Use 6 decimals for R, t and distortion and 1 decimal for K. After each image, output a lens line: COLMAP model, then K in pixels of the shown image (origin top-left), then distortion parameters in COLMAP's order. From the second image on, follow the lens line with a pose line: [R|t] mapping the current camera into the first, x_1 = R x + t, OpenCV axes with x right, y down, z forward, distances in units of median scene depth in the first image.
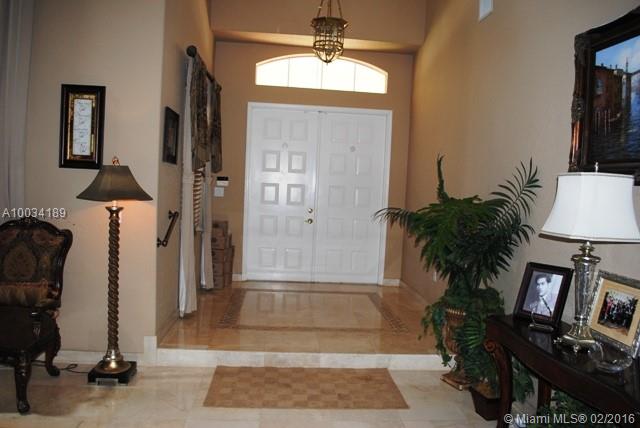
lens RADIAL K [[509.8, 0, 320.0], [0, 509.8, 214.0], [0, 0, 1]] dist [-0.073744, -0.000232]
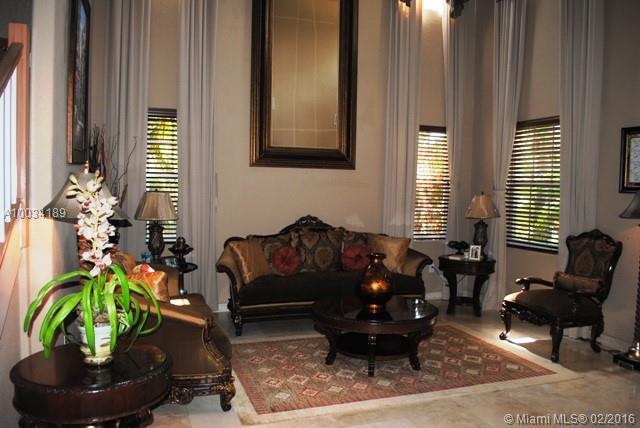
lens RADIAL K [[509.8, 0, 320.0], [0, 509.8, 214.0], [0, 0, 1]] dist [-0.073744, -0.000232]
pose [[0.263172, 0.016213, -0.964613, 0.517011], [-0.062511, 0.998044, -0.000280, 0.009183], [0.962722, 0.060373, 0.263670, -0.070946]]
